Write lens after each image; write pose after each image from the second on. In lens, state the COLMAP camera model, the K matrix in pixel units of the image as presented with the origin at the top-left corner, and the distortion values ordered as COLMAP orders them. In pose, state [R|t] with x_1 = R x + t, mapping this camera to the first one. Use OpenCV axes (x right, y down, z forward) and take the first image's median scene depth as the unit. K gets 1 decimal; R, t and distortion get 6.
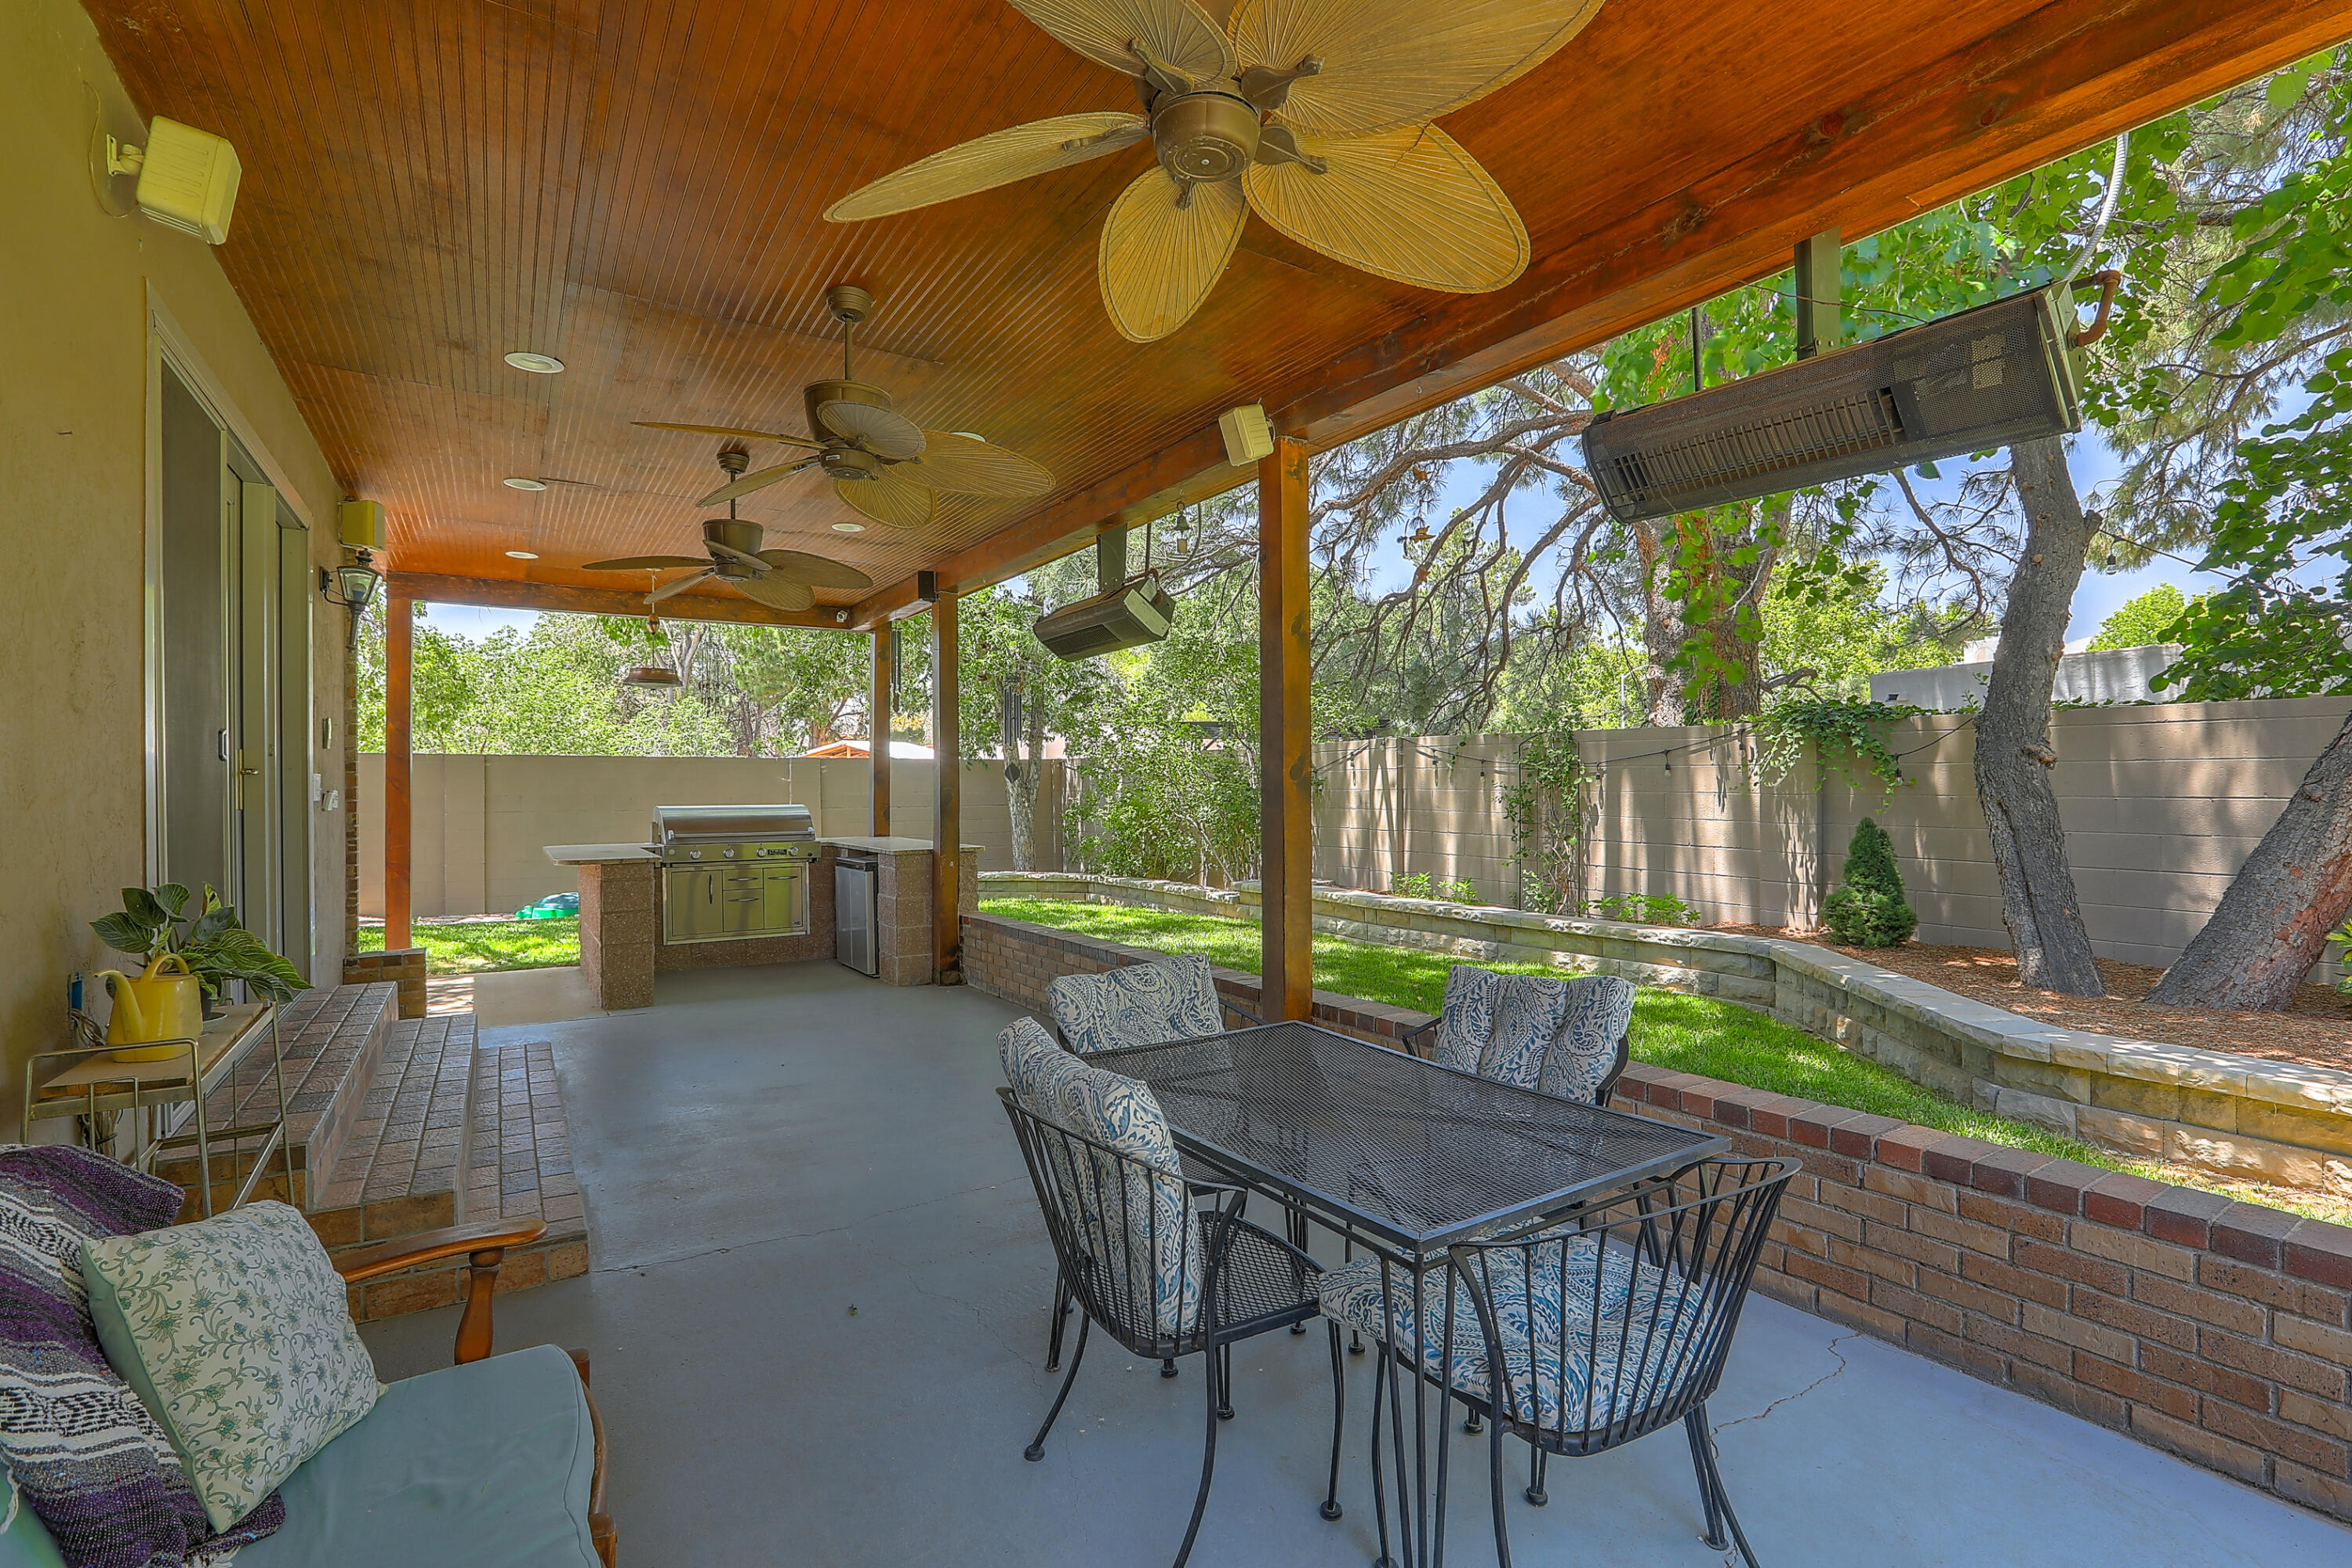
lens RADIAL K [[1069.6, 0, 1181.9], [0, 1069.6, 789.4], [0, 0, 1]] dist [-0.059305, 0.024180]
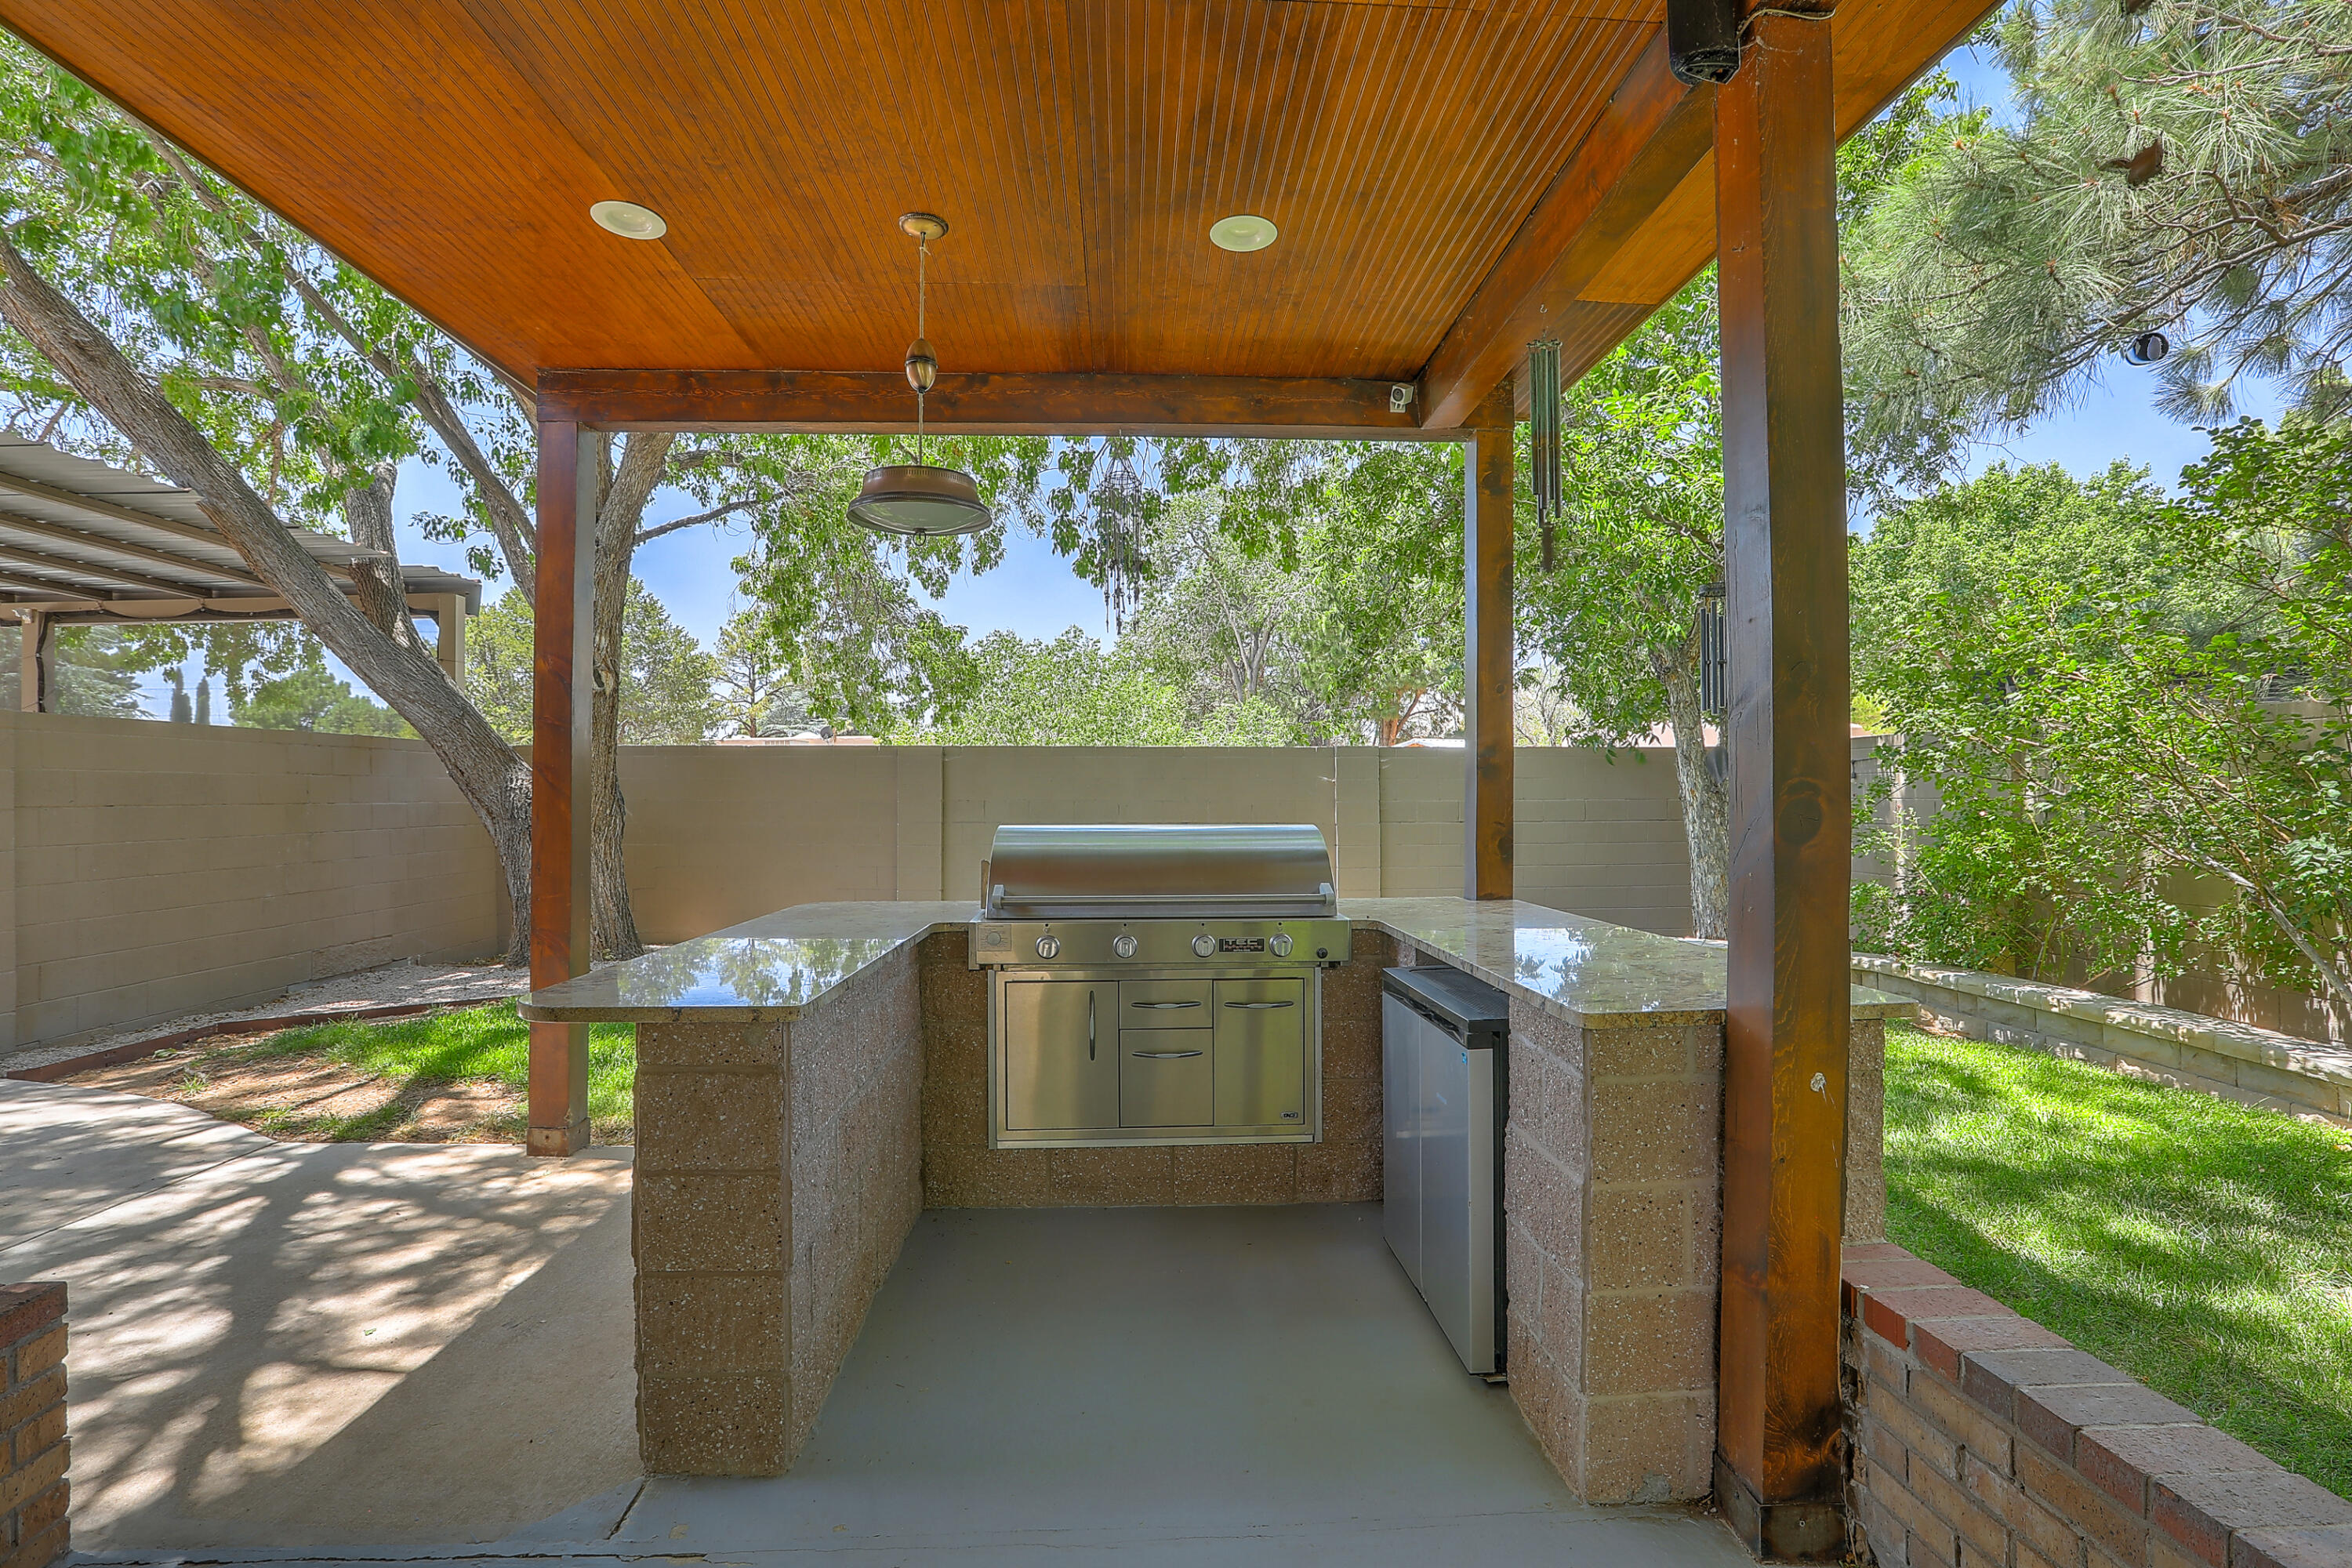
lens RADIAL K [[1069.6, 0, 1181.9], [0, 1069.6, 789.4], [0, 0, 1]] dist [-0.059305, 0.024180]
pose [[0.865405, 0.001038, -0.501072, -0.200623], [-0.004974, 0.999966, -0.006518, 0.003301], [0.501049, 0.008133, 0.865381, 0.642871]]
